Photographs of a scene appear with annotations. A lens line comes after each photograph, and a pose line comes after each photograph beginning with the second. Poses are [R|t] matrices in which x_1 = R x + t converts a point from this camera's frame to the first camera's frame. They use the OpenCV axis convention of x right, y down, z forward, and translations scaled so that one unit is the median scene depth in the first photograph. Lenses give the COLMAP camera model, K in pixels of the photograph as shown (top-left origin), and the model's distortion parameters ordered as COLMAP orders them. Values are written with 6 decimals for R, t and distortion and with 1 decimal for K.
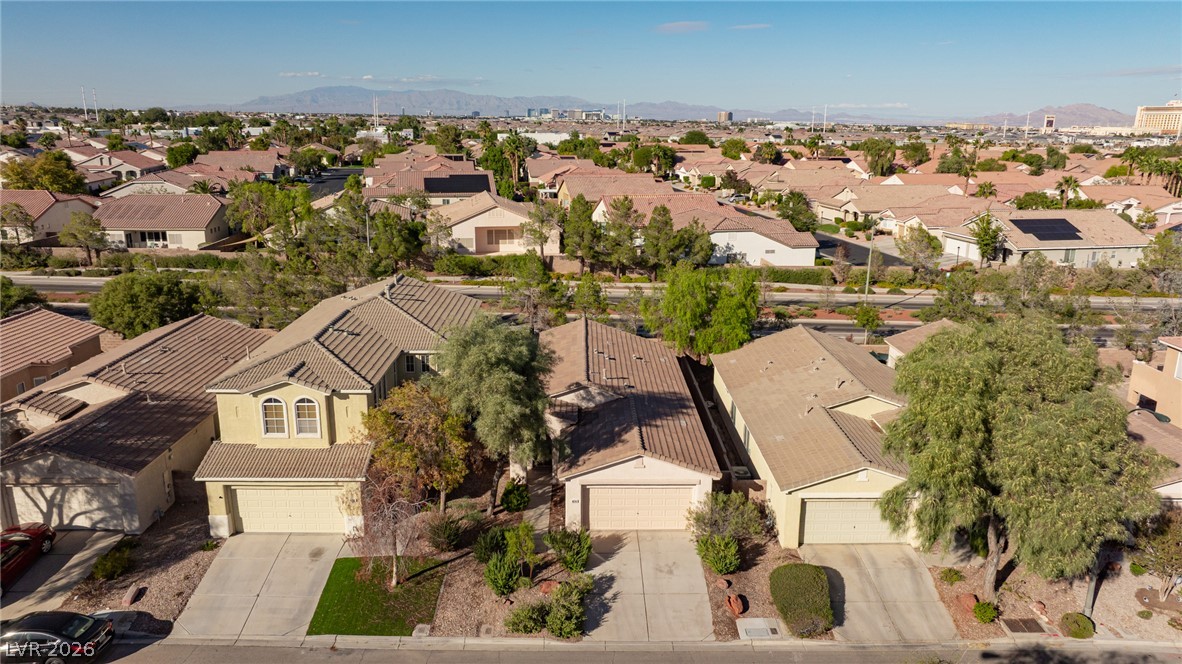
lens RADIAL K [[823.2, 0, 591.0], [0, 823.2, 332.0], [0, 0, 1]] dist [-0.013923, 0.006220]
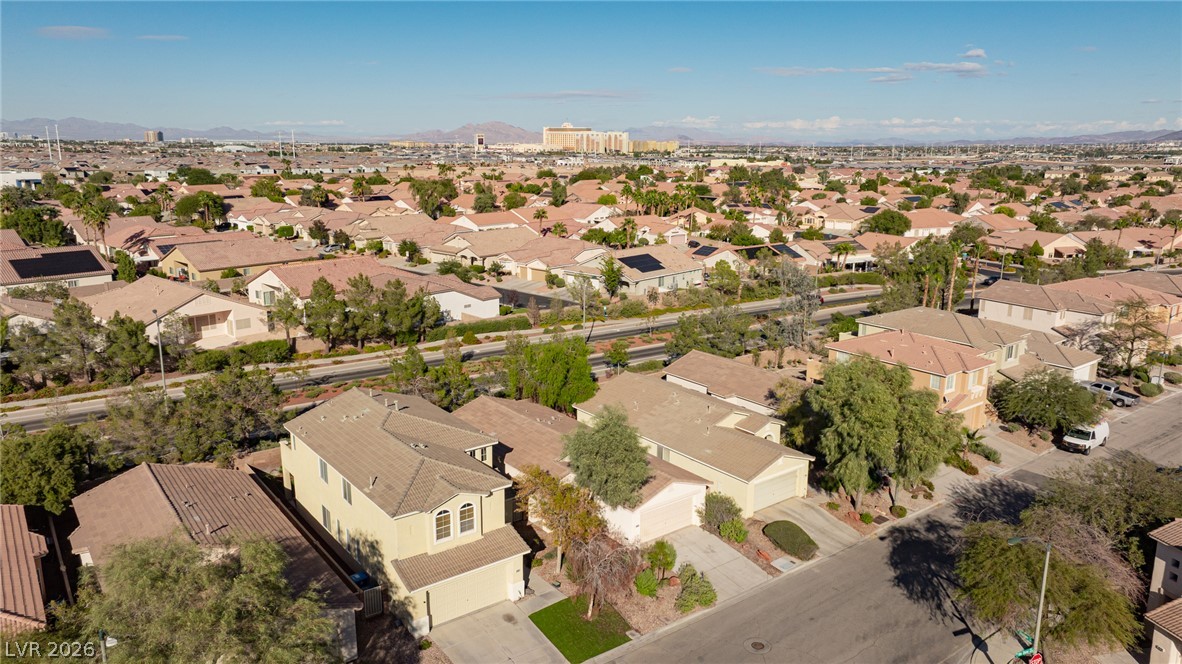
lens RADIAL K [[823.2, 0, 591.0], [0, 823.2, 332.0], [0, 0, 1]] dist [-0.013923, 0.006220]
pose [[0.807496, -0.139955, 0.573029, -0.337503], [0.152652, 0.987933, 0.026179, -0.069791], [-0.569779, 0.066335, 0.819117, -0.057890]]
